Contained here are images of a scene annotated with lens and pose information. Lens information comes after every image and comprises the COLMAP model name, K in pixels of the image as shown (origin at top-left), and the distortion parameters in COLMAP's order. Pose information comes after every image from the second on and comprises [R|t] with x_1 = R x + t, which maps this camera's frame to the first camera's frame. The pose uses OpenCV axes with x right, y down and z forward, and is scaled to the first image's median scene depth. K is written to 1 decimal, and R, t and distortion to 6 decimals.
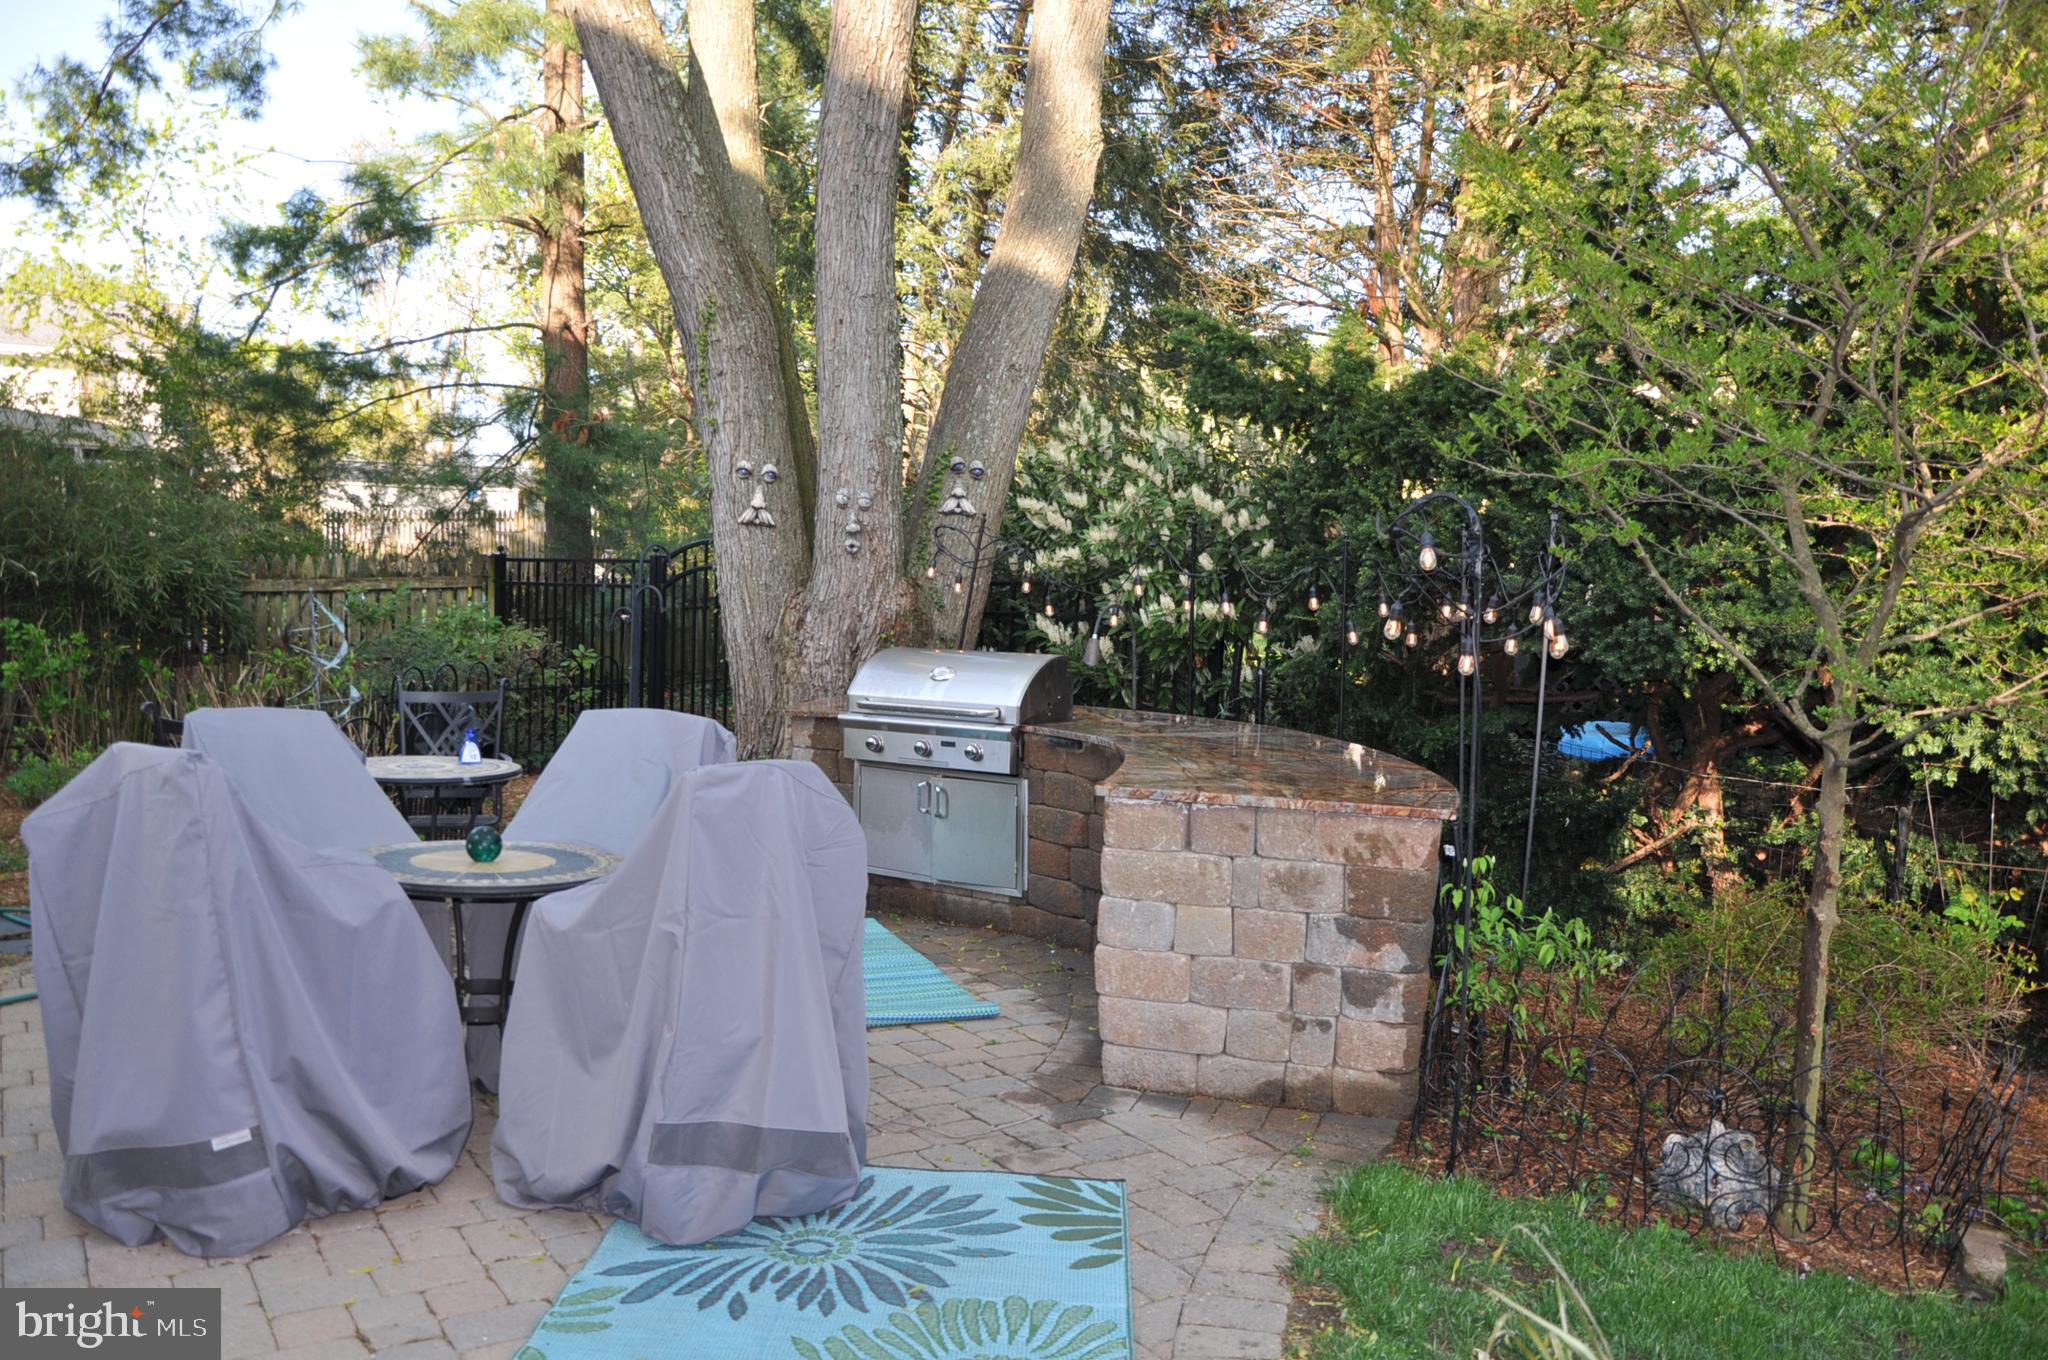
lens RADIAL K [[1618.0, 0, 1024.0], [0, 1618.0, 680.0], [0, 0, 1]] dist [-0.157320, 0.125195]
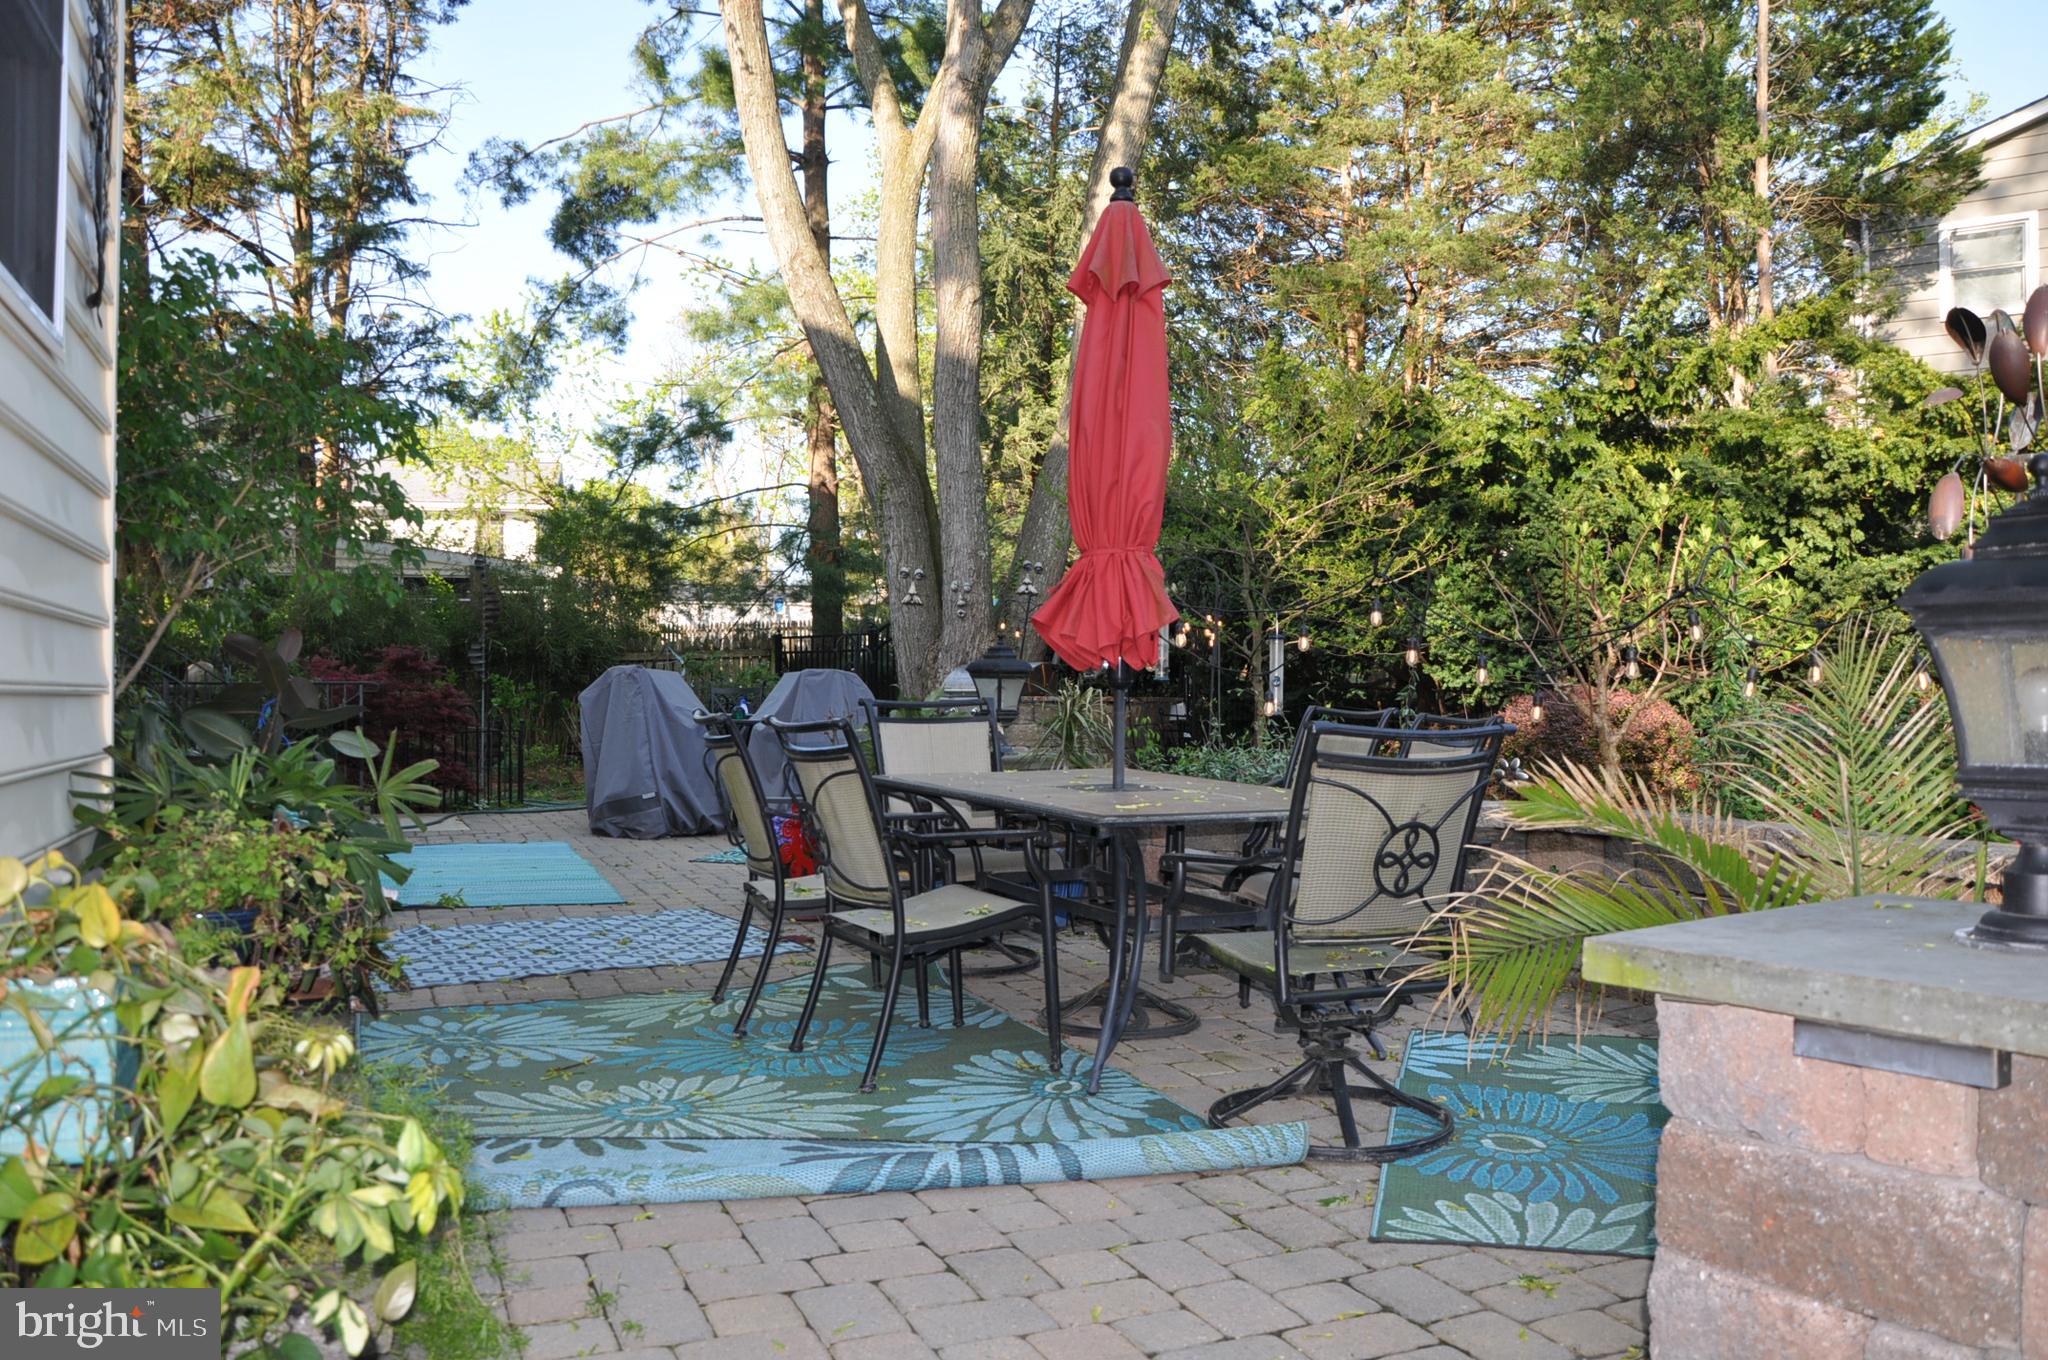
lens RADIAL K [[1618.0, 0, 1024.0], [0, 1618.0, 680.0], [0, 0, 1]] dist [-0.157320, 0.125195]
pose [[0.981265, -0.026667, -0.190807, 0.191318], [0.013399, 0.997423, -0.070488, 0.074322], [0.192195, 0.066610, 0.979094, -0.458847]]
